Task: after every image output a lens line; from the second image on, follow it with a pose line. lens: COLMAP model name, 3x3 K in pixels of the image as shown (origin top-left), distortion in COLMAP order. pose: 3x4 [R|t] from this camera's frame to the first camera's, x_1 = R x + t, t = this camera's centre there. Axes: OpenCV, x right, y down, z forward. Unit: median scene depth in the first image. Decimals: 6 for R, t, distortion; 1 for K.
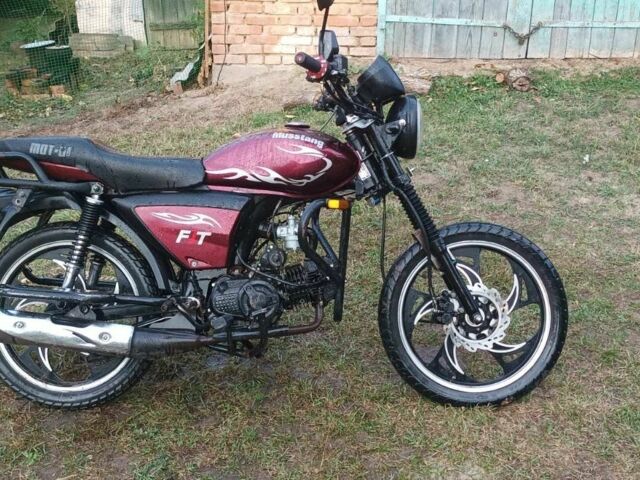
lens RADIAL K [[791.0, 0, 319.7], [0, 791.0, 222.6], [0, 0, 1]] dist [0.027345, -0.005321]
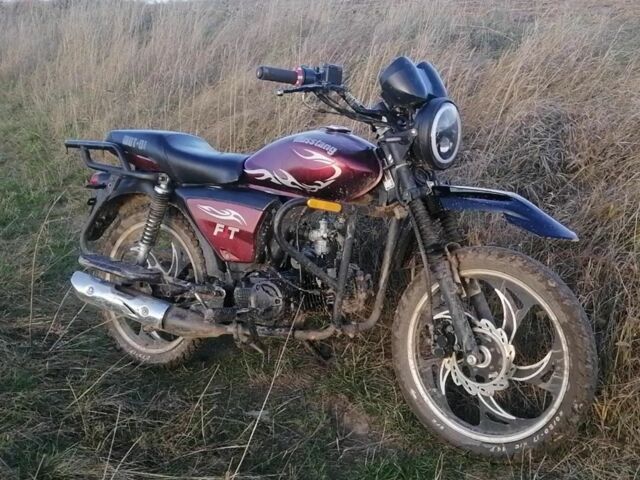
lens RADIAL K [[791.0, 0, 319.7], [0, 791.0, 222.6], [0, 0, 1]] dist [0.027345, -0.005321]
pose [[0.854198, 0.101315, -0.509982, 0.488813], [-0.086246, 0.994853, 0.053183, -0.060867], [0.512745, -0.001444, 0.858540, 0.150890]]
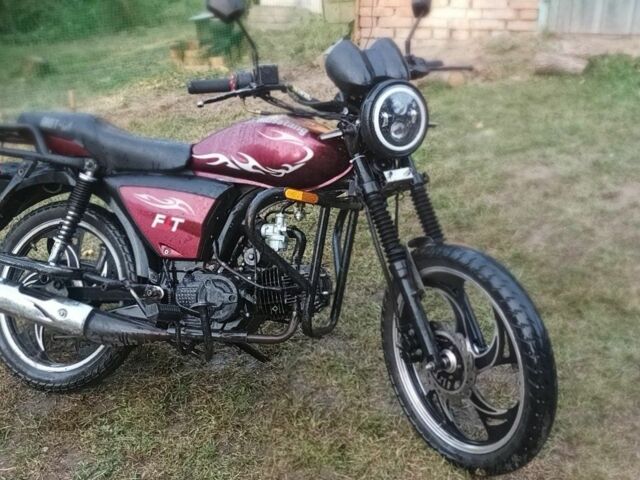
lens RADIAL K [[791.0, 0, 319.7], [0, 791.0, 222.6], [0, 0, 1]] dist [0.027345, -0.005321]
pose [[0.939325, 0.093654, -0.329996, 0.317716], [-0.126088, 0.988928, -0.078246, 0.068794], [0.319015, 0.115107, 0.940734, 0.176157]]
